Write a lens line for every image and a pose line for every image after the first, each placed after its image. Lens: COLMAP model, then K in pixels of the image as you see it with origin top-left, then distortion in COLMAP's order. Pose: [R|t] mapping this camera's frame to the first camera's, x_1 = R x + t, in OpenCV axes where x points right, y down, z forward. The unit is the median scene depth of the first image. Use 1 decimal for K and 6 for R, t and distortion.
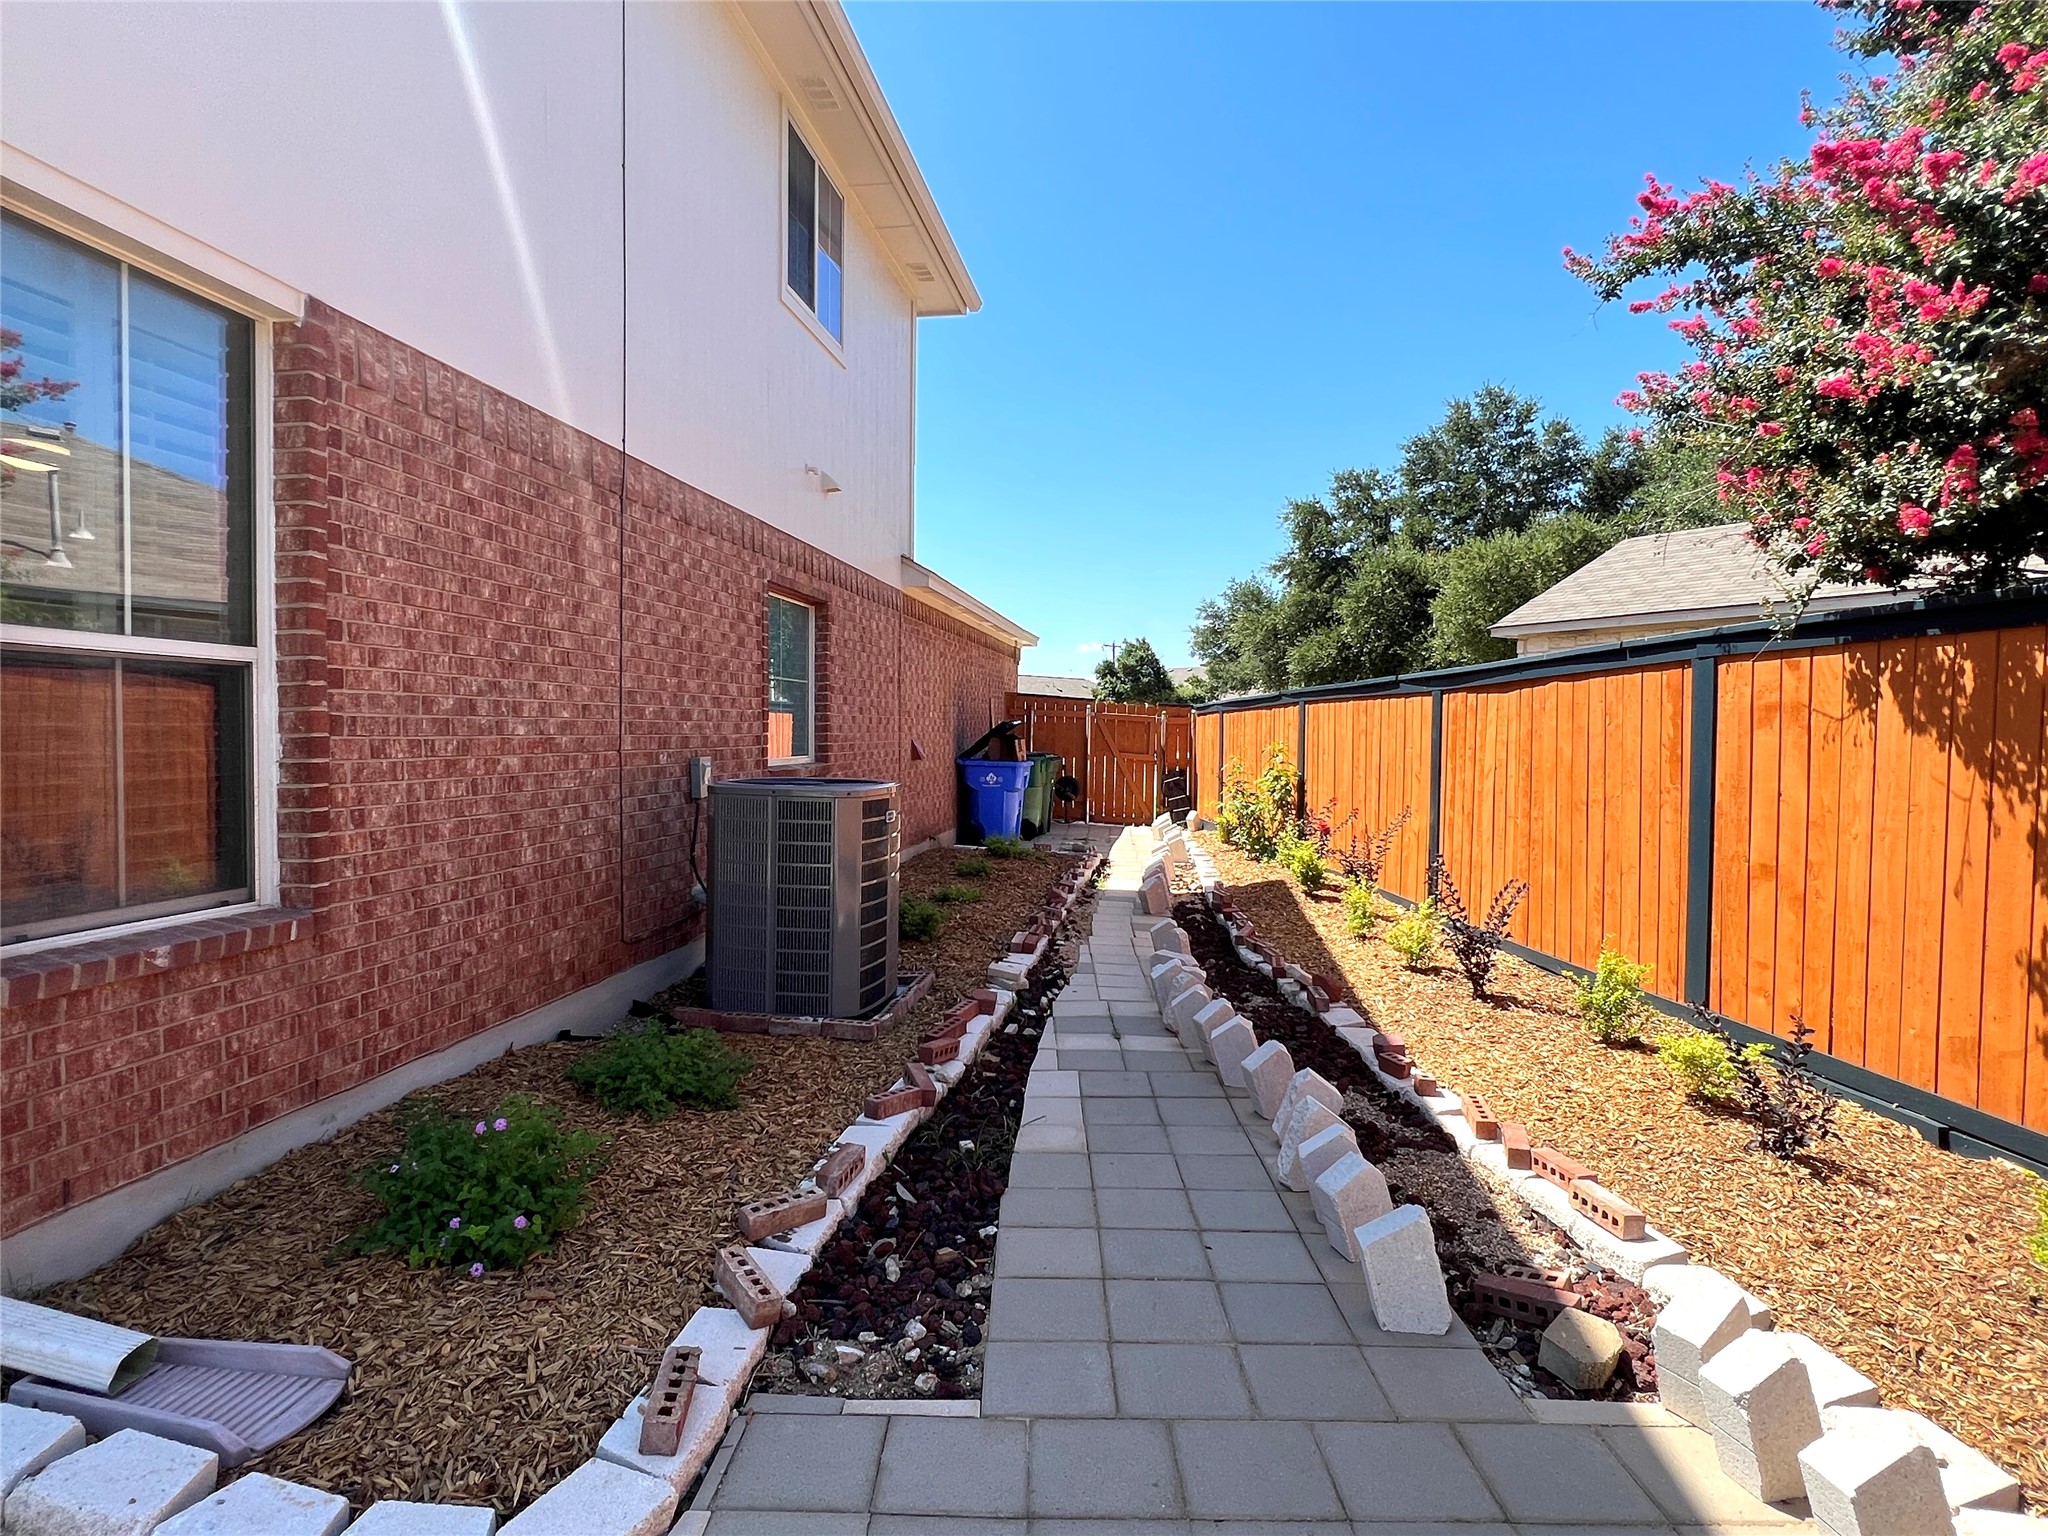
lens RADIAL K [[1060.4, 0, 1024.0], [0, 1060.4, 768.0], [0, 0, 1]] dist [-0.000151, -0.000019]
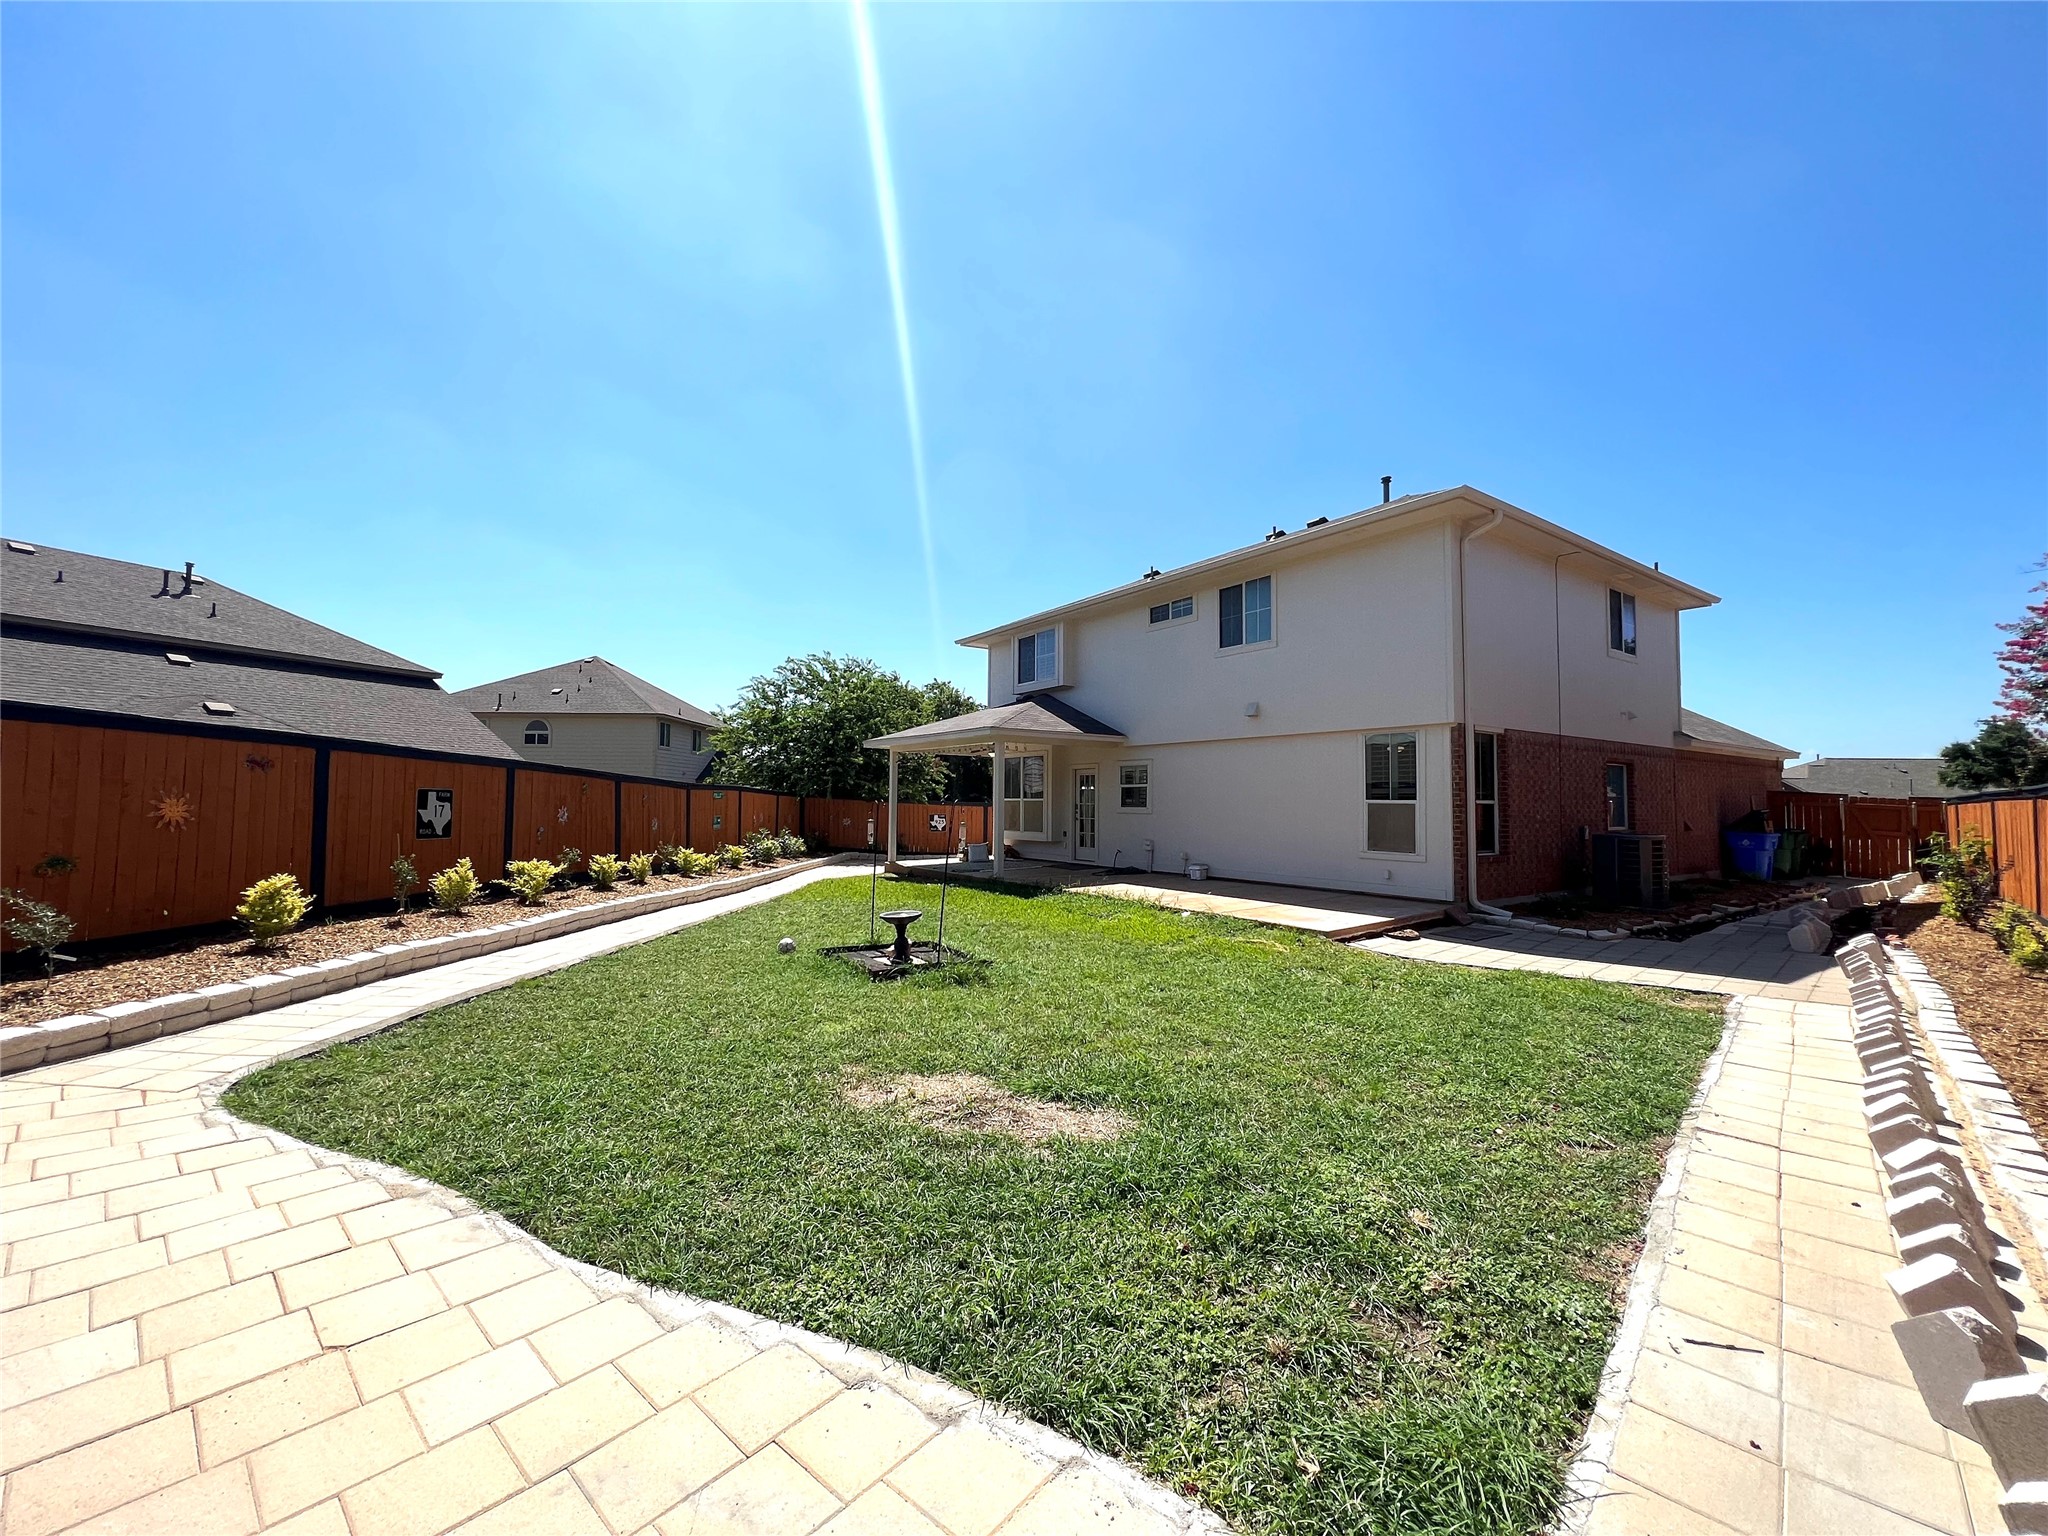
lens RADIAL K [[820.9, 0, 1018.0], [0, 820.9, 763.9], [0, 0, 1]] dist [-0.000898, 0.000209]
pose [[0.685473, -0.041122, -0.726936, 0.166688], [-0.025745, 0.996411, -0.080643, 0.024854], [0.727643, 0.073993, 0.681954, -1.010422]]
